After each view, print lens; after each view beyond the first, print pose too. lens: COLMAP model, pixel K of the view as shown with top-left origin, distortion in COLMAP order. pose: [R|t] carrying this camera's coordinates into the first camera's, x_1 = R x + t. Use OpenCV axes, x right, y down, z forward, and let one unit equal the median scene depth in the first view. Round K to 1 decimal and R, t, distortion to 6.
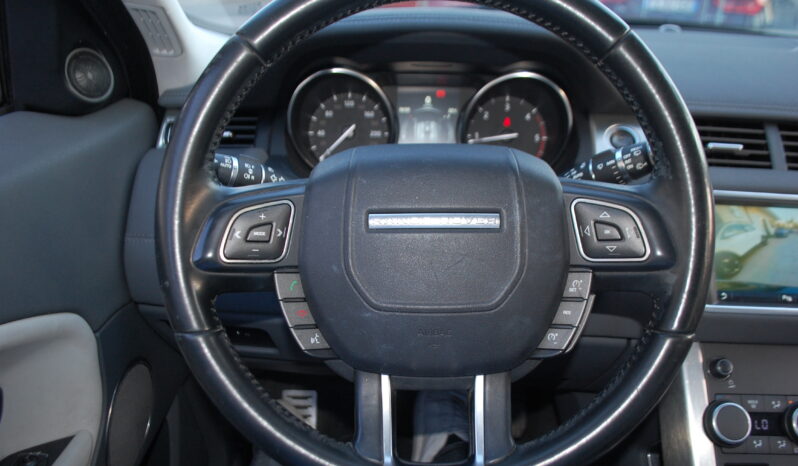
lens RADIAL K [[627.5, 0, 398.3], [0, 627.5, 250.2], [0, 0, 1]] dist [-0.101608, 0.029532]
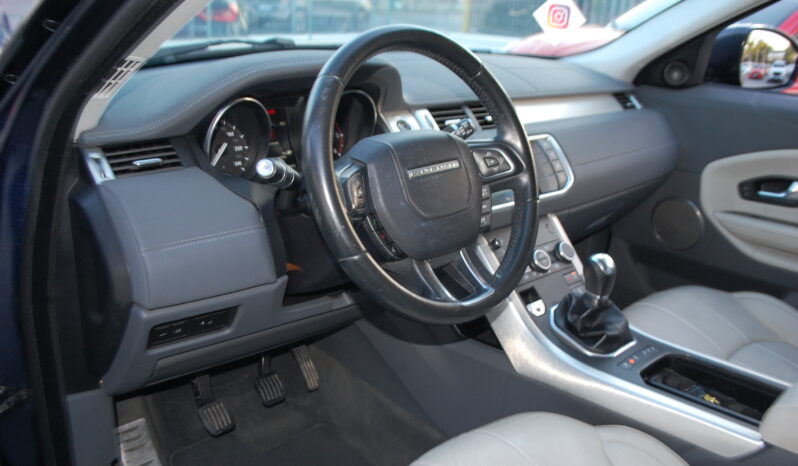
lens RADIAL K [[714.8, 0, 399.8], [0, 714.8, 236.8], [0, 0, 1]] dist [-0.062531, -0.006646]
pose [[0.702399, -0.215433, 0.678398, -1.080902], [0.265738, 0.963552, 0.030848, 0.039789], [-0.660317, 0.158608, 0.734047, -0.331309]]
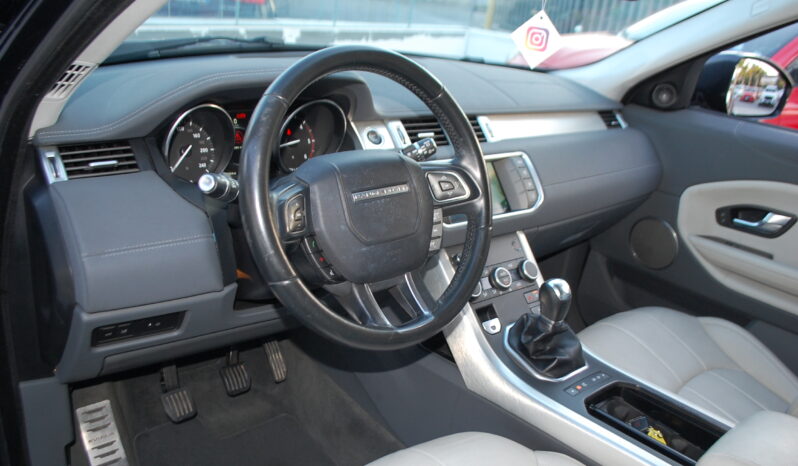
lens RADIAL K [[675.5, 0, 404.3], [0, 675.5, 241.7], [0, 0, 1]] dist [-0.073479, 0.010131]
pose [[0.727271, -0.189502, 0.659671, -0.889044], [0.195504, 0.978509, 0.065556, -0.015779], [-0.657918, 0.081291, 0.748690, -0.375781]]
